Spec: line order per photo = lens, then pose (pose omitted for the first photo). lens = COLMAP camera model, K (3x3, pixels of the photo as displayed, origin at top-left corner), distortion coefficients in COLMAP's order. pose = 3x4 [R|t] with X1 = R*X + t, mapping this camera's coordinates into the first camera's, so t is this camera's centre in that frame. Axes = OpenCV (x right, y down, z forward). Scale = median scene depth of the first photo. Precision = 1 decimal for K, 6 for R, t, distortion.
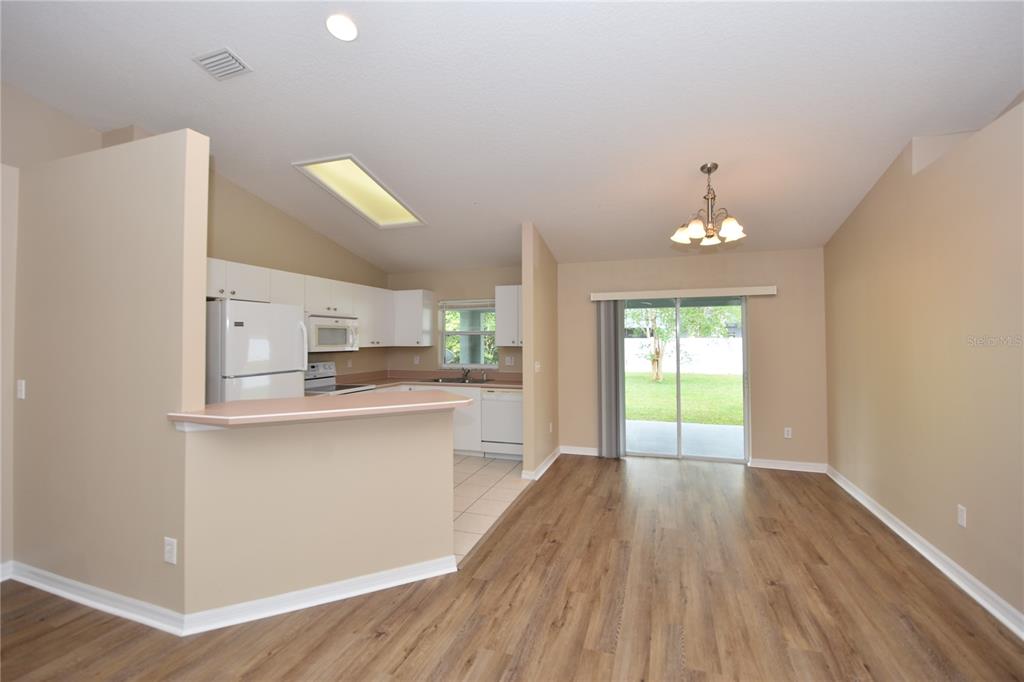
lens RADIAL K [[450.6, 0, 508.5], [0, 450.6, 327.6], [0, 0, 1]] dist [0.001810, -0.013938]
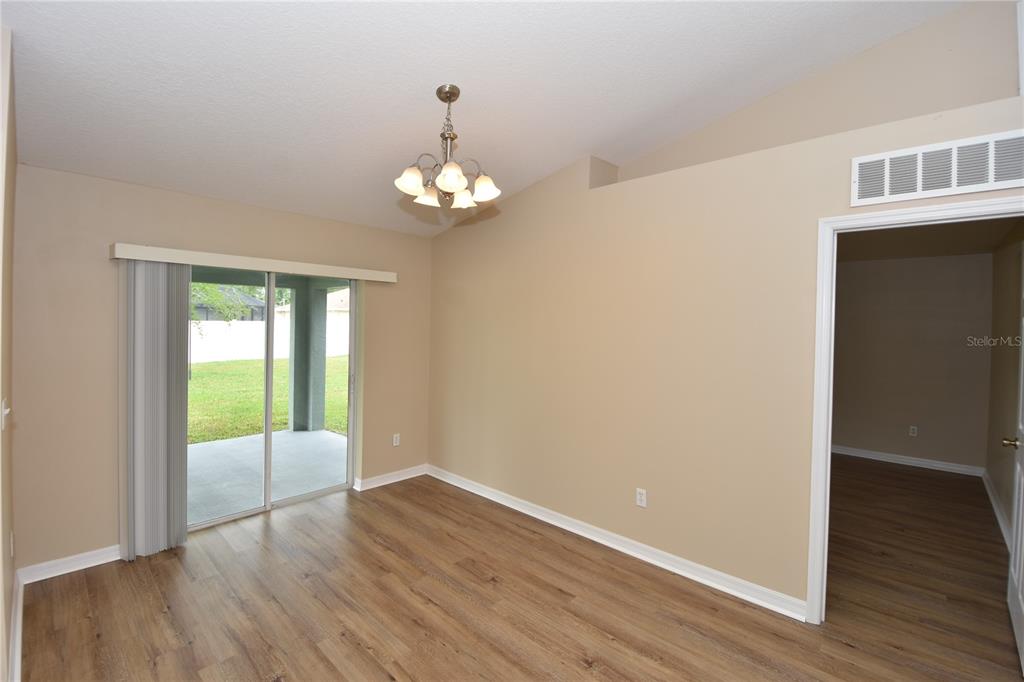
lens RADIAL K [[452.7, 0, 509.2], [0, 452.7, 325.8], [0, 0, 1]] dist [0.011205, -0.018950]
pose [[0.414569, 0.008502, 0.909978, -0.105875], [-0.041810, 0.999078, 0.009714, -0.009246], [-0.909057, -0.042073, 0.414543, 0.464374]]
